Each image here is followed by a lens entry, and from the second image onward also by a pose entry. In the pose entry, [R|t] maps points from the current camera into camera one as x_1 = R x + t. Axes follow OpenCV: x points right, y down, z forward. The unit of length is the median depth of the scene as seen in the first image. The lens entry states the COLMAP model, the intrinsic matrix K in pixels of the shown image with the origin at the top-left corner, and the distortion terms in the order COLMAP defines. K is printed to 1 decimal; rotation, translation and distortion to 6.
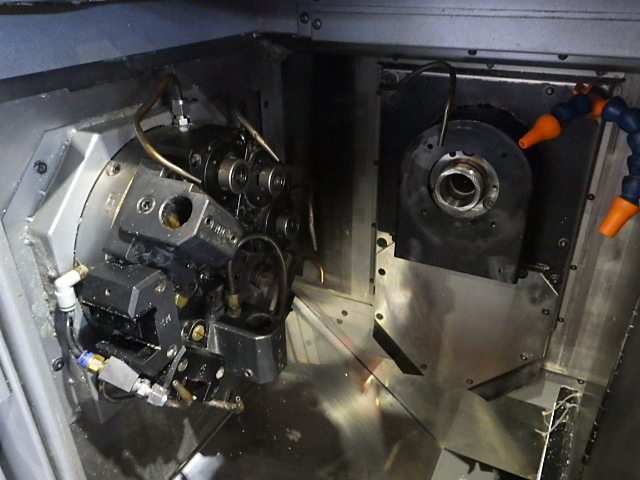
lens RADIAL K [[525.9, 0, 319.2], [0, 525.9, 246.9], [0, 0, 1]] dist [-0.012191, 0.005817]
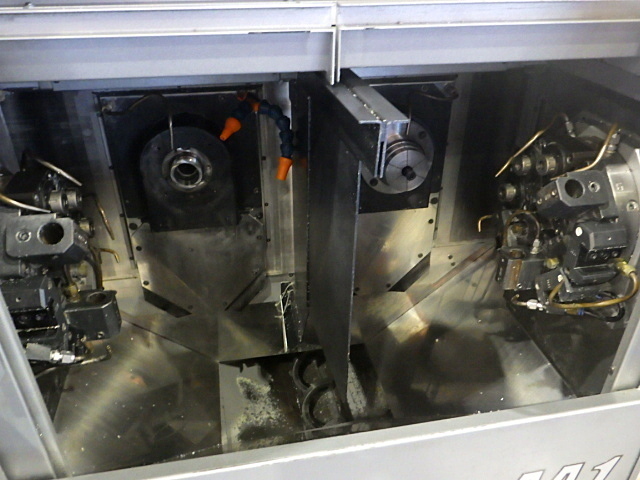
lens RADIAL K [[525.9, 0, 317.0], [0, 525.9, 243.1], [0, 0, 1]] dist [-0.012191, 0.005817]
pose [[0.792439, -0.303771, 0.528927, -0.263501], [0.278738, 0.951670, 0.128955, -0.011729], [-0.542536, 0.045243, 0.838813, -0.394649]]
